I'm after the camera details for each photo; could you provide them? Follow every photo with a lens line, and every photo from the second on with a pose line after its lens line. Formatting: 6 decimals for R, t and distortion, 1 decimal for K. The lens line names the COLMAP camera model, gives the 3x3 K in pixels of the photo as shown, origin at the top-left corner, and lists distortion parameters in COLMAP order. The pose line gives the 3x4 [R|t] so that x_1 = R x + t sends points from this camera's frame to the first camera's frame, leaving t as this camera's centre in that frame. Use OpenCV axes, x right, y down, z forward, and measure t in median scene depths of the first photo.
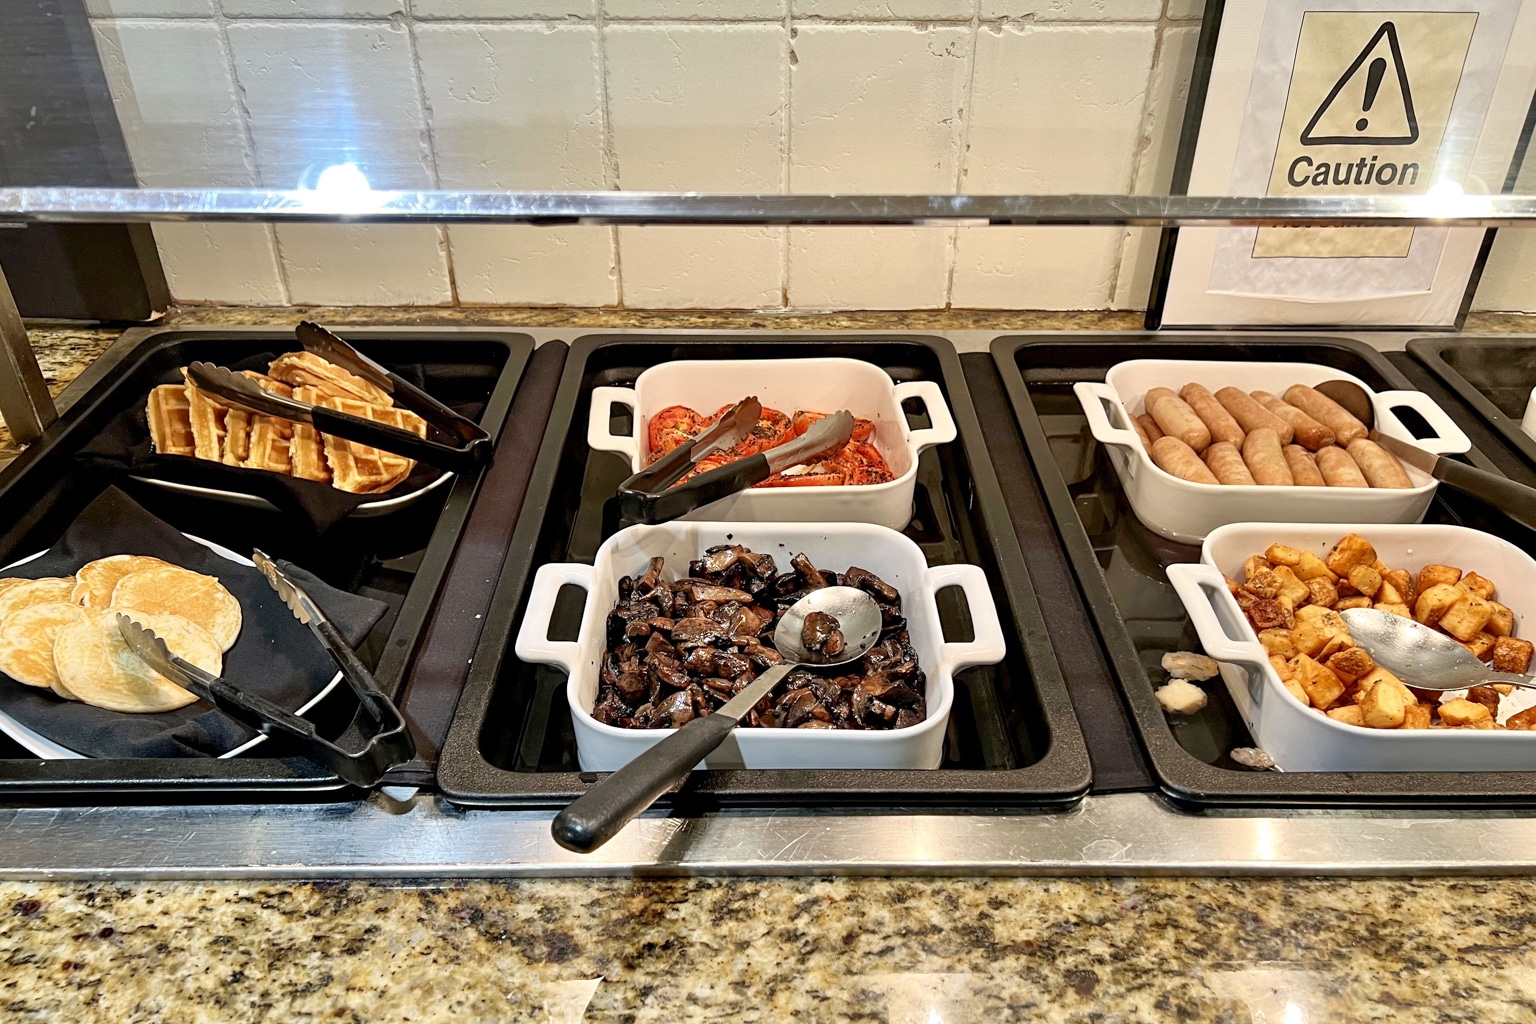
lens RADIAL K [[1163.4, 0, 768.6], [0, 1163.4, 513.2], [0, 0, 1]] dist [-0.002758, -0.002595]
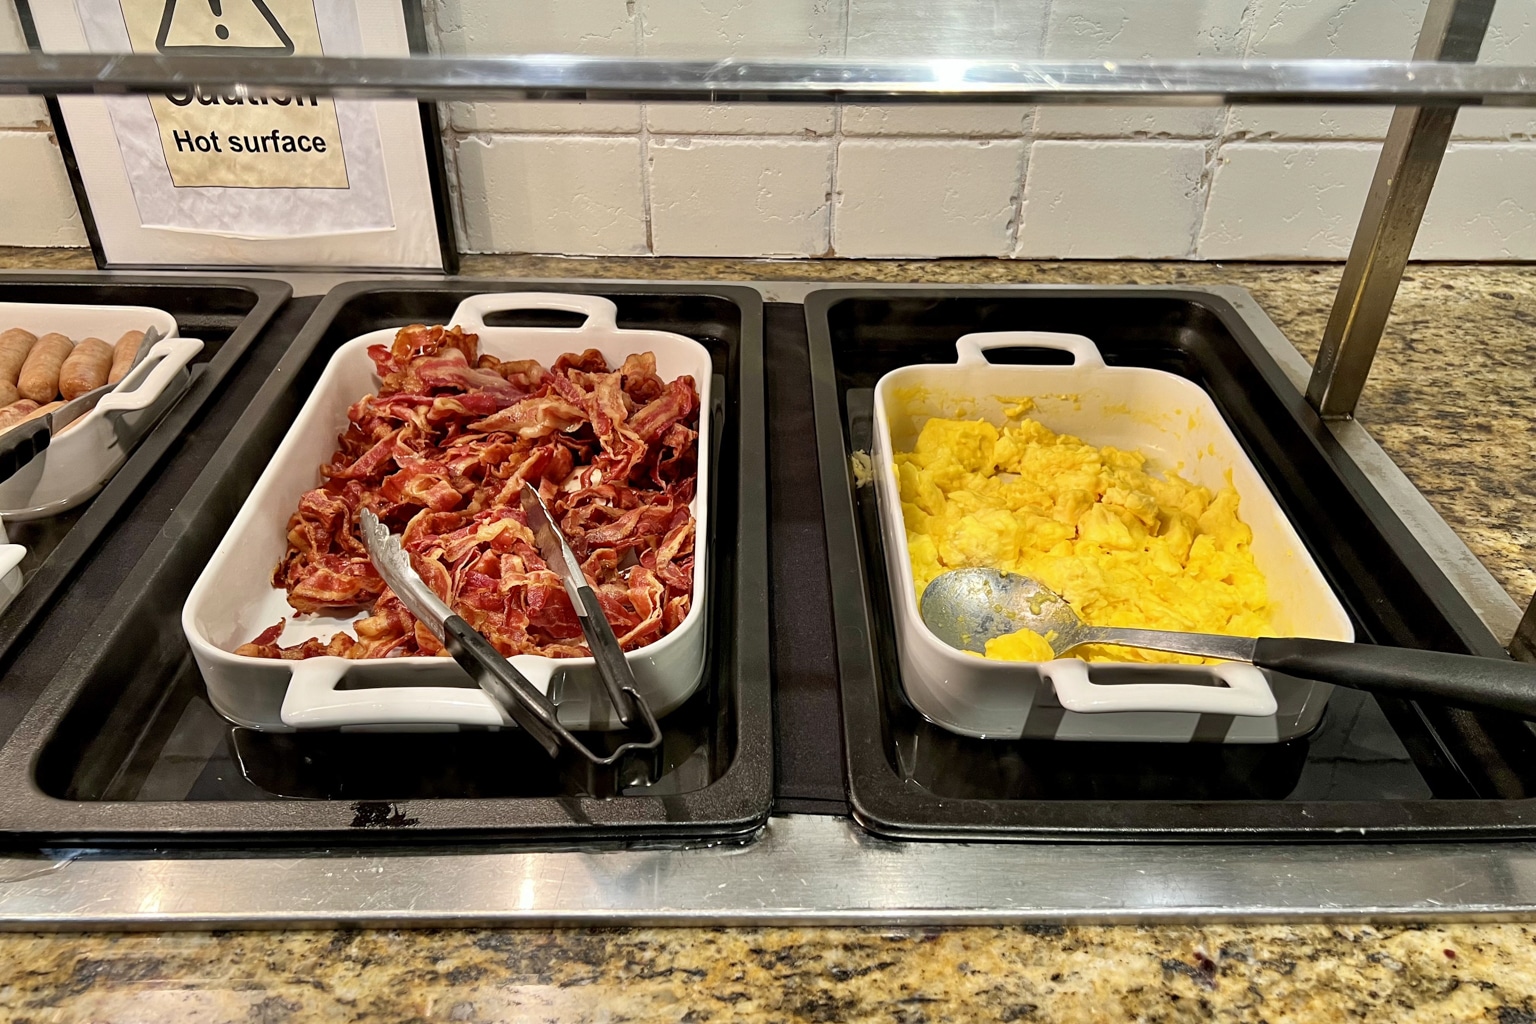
lens RADIAL K [[1163.4, 0, 768.1], [0, 1163.4, 511.0], [0, 0, 1]] dist [-0.002758, -0.002595]
pose [[0.999831, 0.007901, 0.016596, 0.845626], [-0.008376, 0.999551, 0.028765, -0.002616], [-0.016361, -0.028899, 0.999448, 0.100570]]
